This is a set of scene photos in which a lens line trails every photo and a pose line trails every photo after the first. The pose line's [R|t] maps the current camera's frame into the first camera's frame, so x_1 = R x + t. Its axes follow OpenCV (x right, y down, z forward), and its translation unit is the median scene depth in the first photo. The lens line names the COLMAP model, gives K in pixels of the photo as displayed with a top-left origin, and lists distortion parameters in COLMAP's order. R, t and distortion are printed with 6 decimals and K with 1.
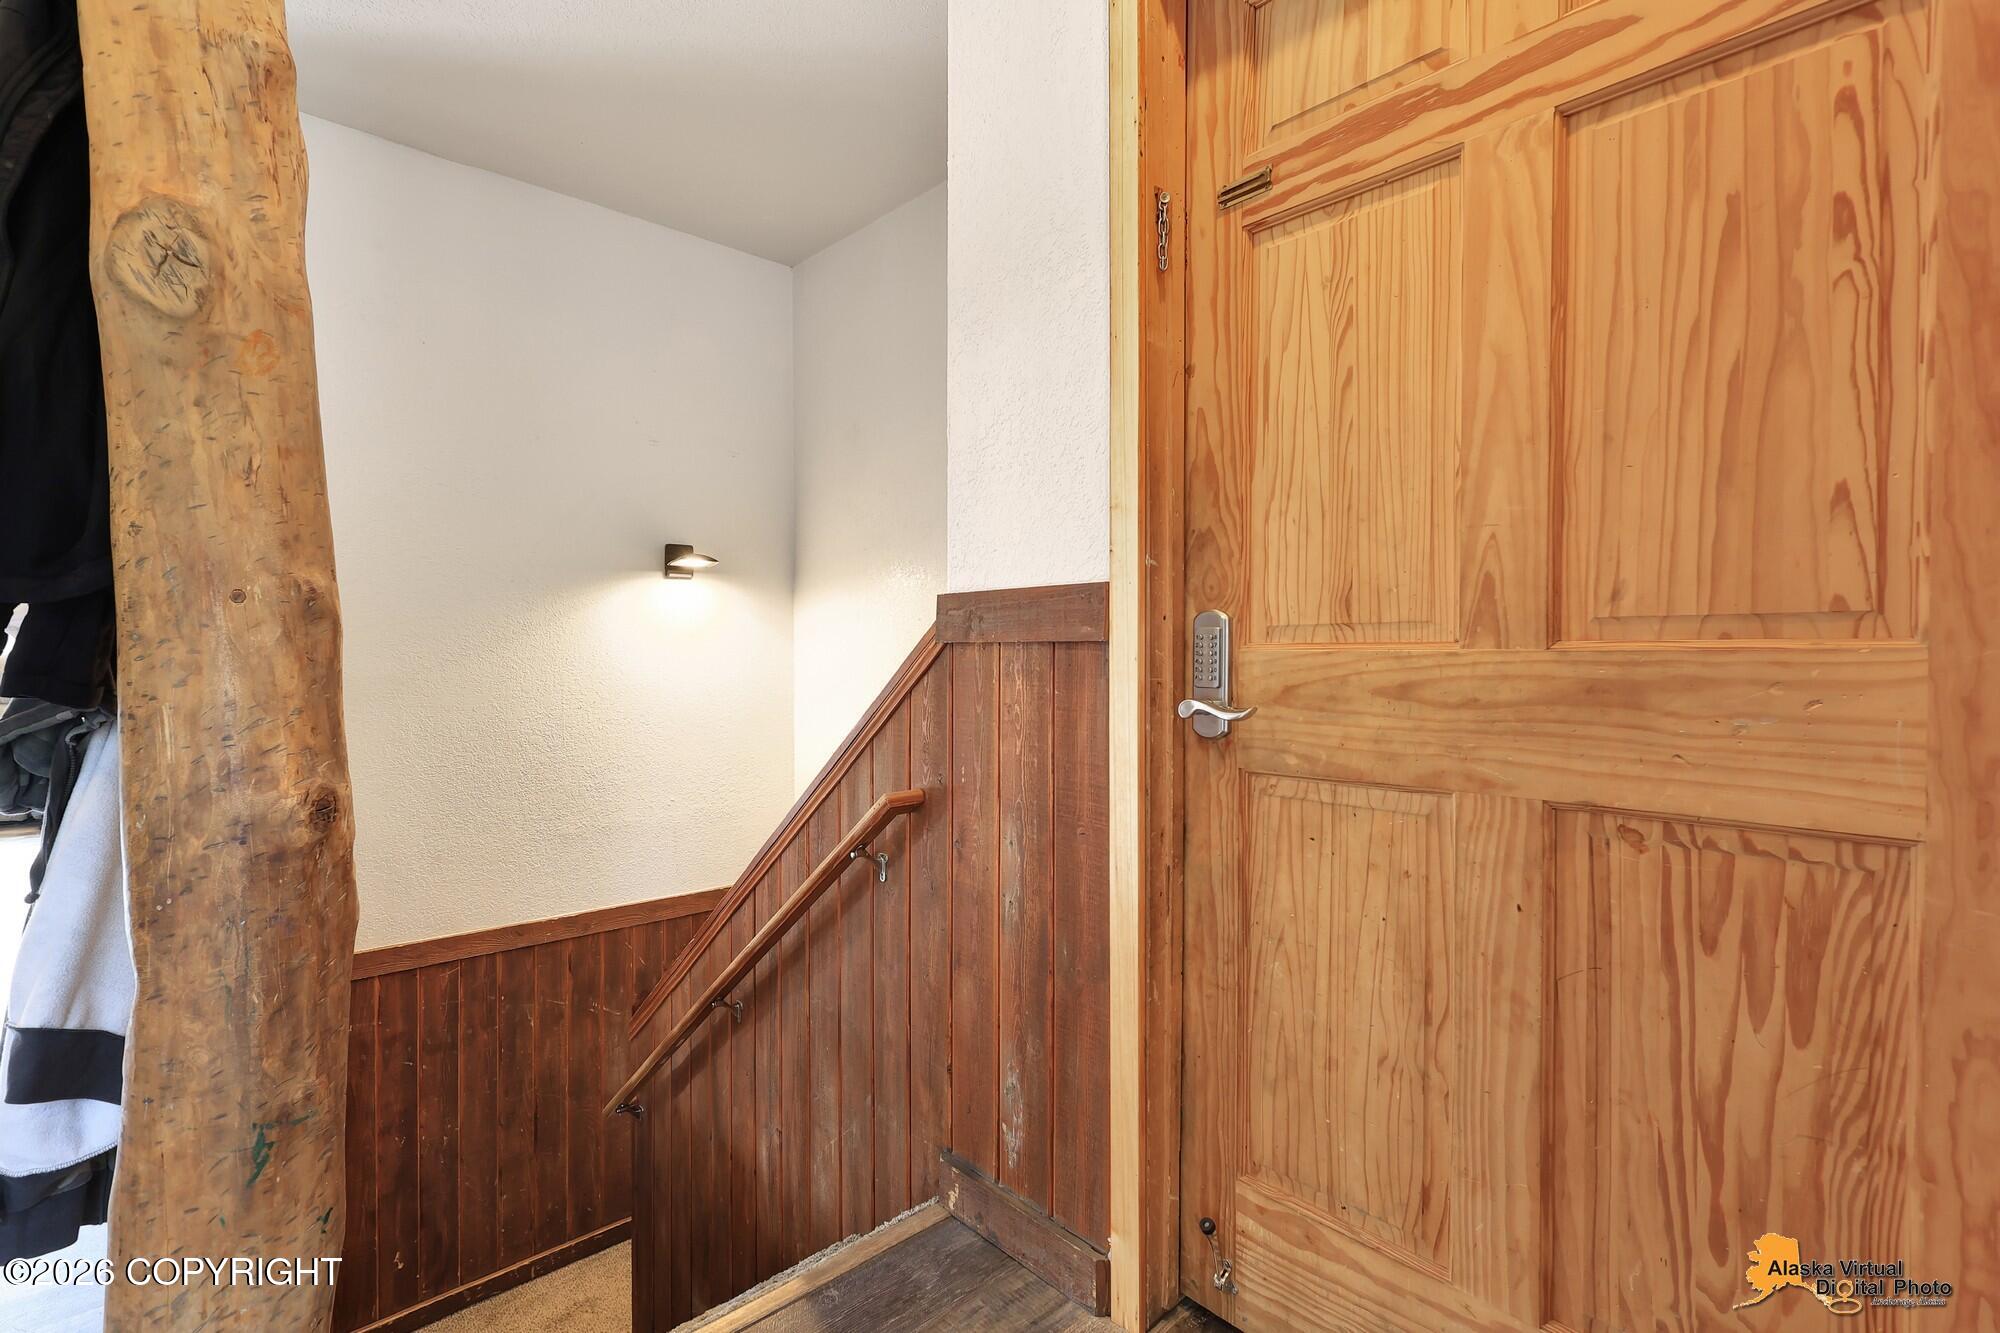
lens RADIAL K [[922.2, 0, 1000.3], [0, 922.2, 666.1], [0, 0, 1]] dist [-0.000337, -0.000024]
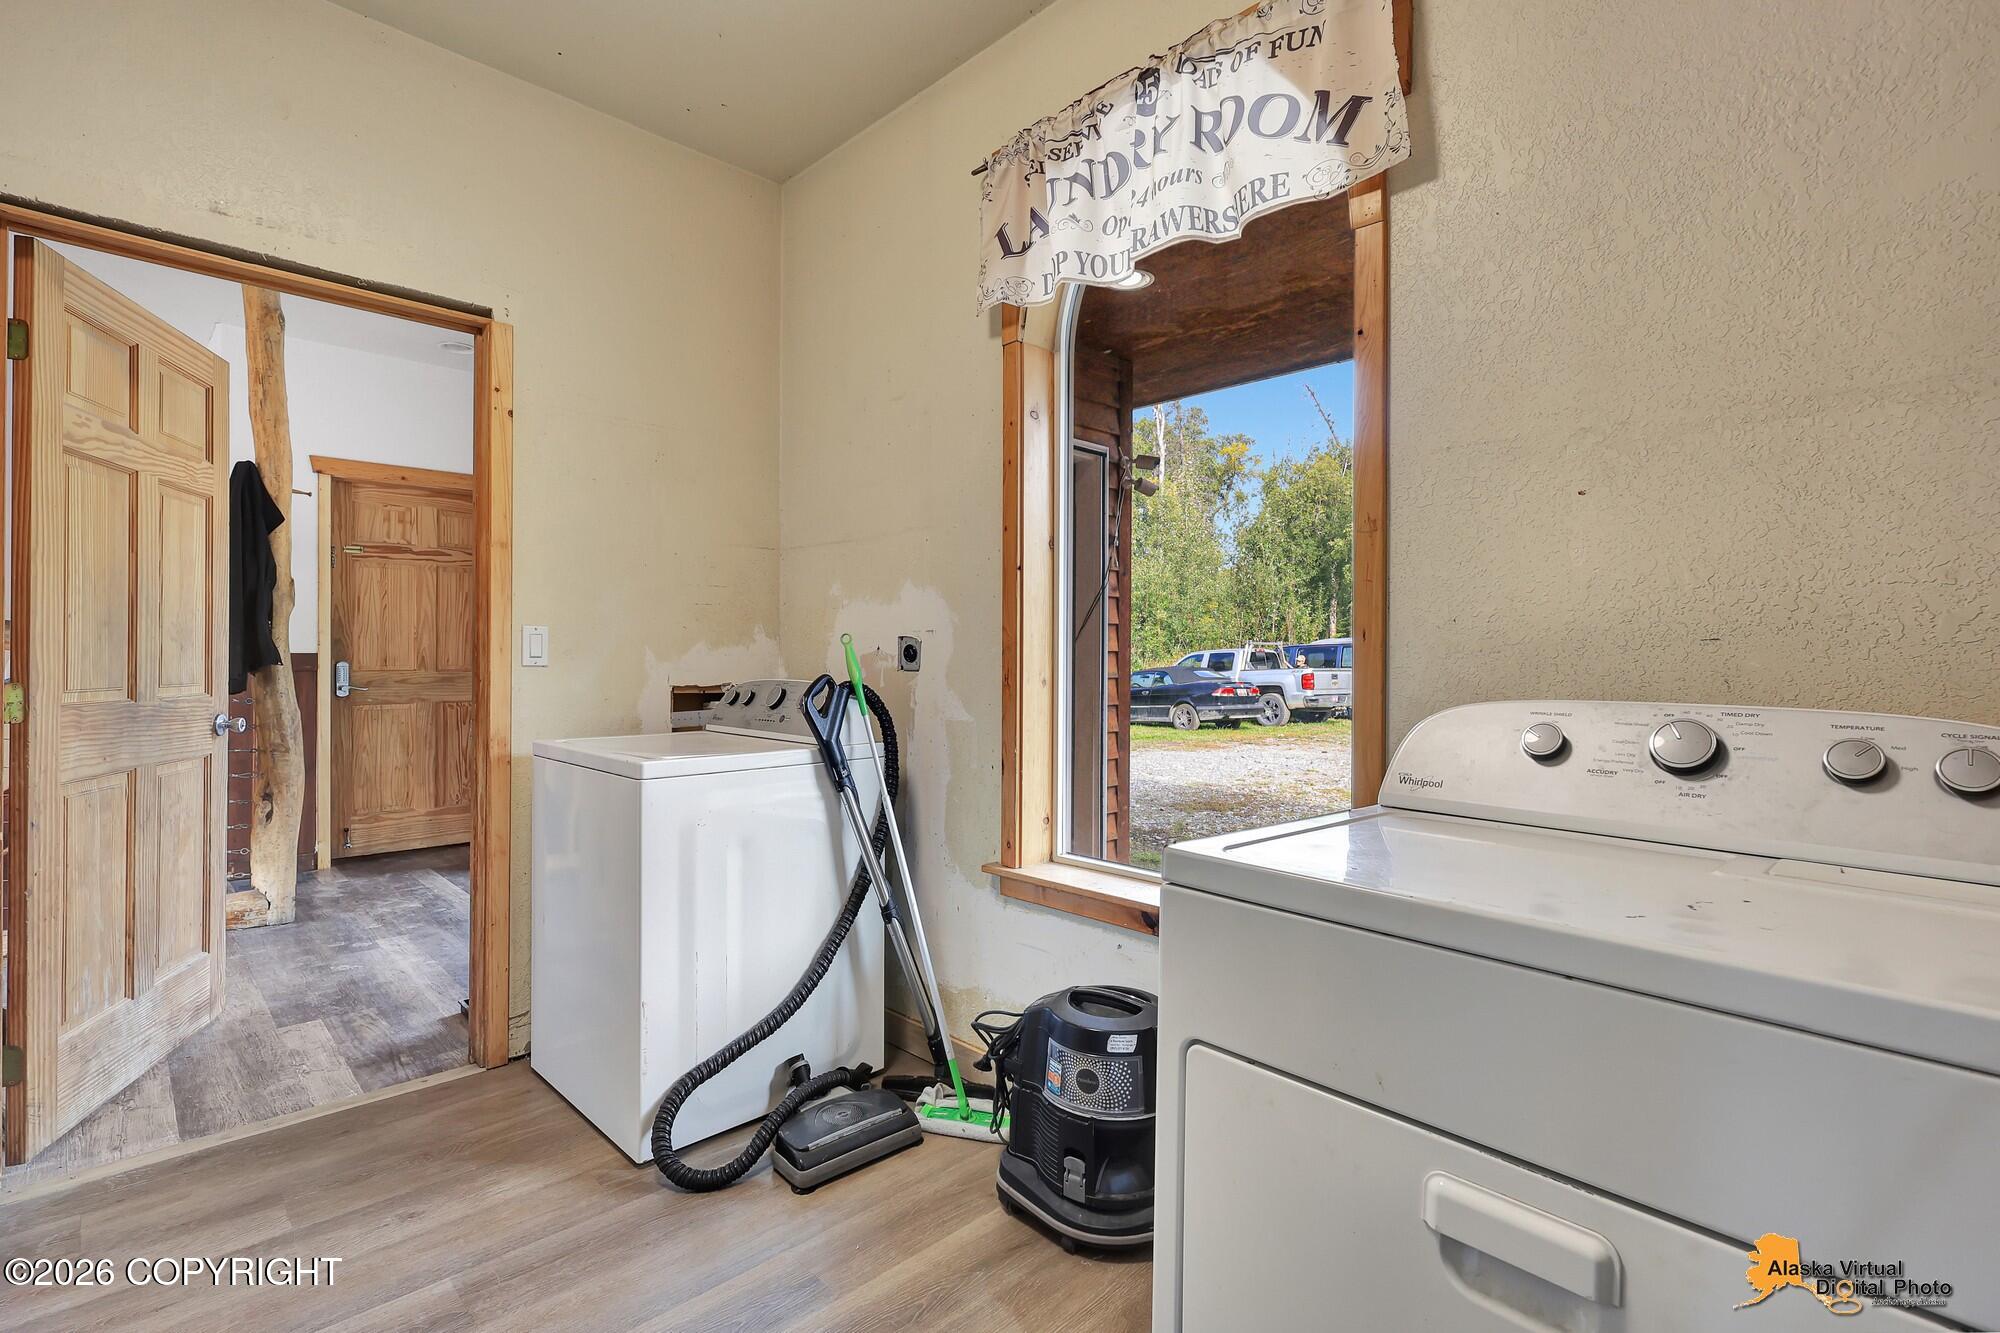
lens RADIAL K [[922.2, 0, 999.3], [0, 922.2, 664.1], [0, 0, 1]] dist [-0.000337, -0.000024]
pose [[-0.036861, -0.002681, 0.999317, -3.914635], [0.016538, 0.999858, 0.003293, -0.021418], [-0.999184, 0.016648, -0.036811, -1.625976]]
